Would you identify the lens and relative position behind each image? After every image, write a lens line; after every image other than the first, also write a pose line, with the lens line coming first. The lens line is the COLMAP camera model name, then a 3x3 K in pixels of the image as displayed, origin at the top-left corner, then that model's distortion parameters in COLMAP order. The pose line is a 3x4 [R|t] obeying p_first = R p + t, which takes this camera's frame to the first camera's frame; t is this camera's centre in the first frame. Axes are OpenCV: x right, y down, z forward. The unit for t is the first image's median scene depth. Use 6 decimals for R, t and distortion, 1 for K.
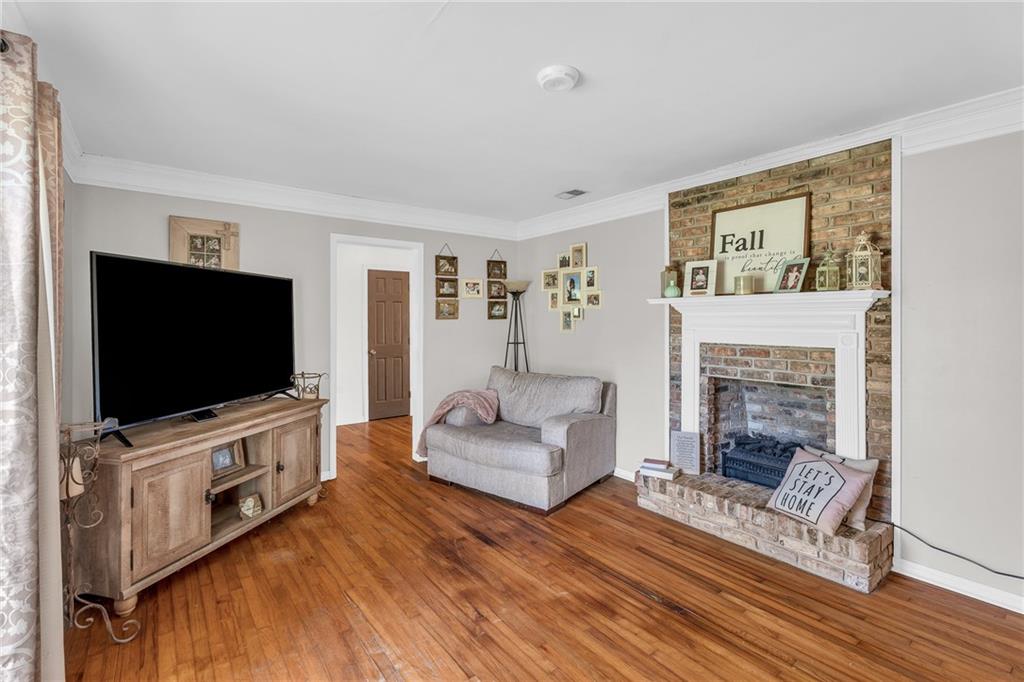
lens RADIAL K [[466.1, 0, 491.0], [0, 466.1, 319.9], [0, 0, 1]] dist [0.000891, 0.000626]
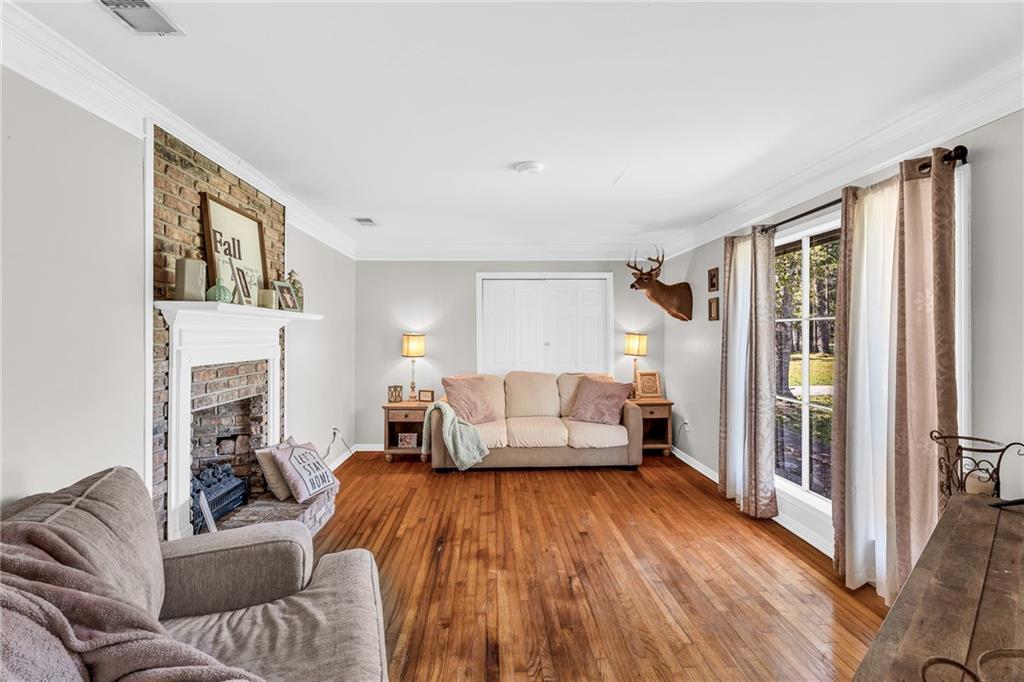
lens RADIAL K [[466.1, 0, 509.6], [0, 466.1, 337.1], [0, 0, 1]] dist [0.000891, 0.000626]
pose [[-0.841267, -0.000159, 0.540619, -0.471092], [0.003766, 0.999974, 0.006154, 0.000314], [-0.540606, 0.007213, -0.841245, 1.821389]]
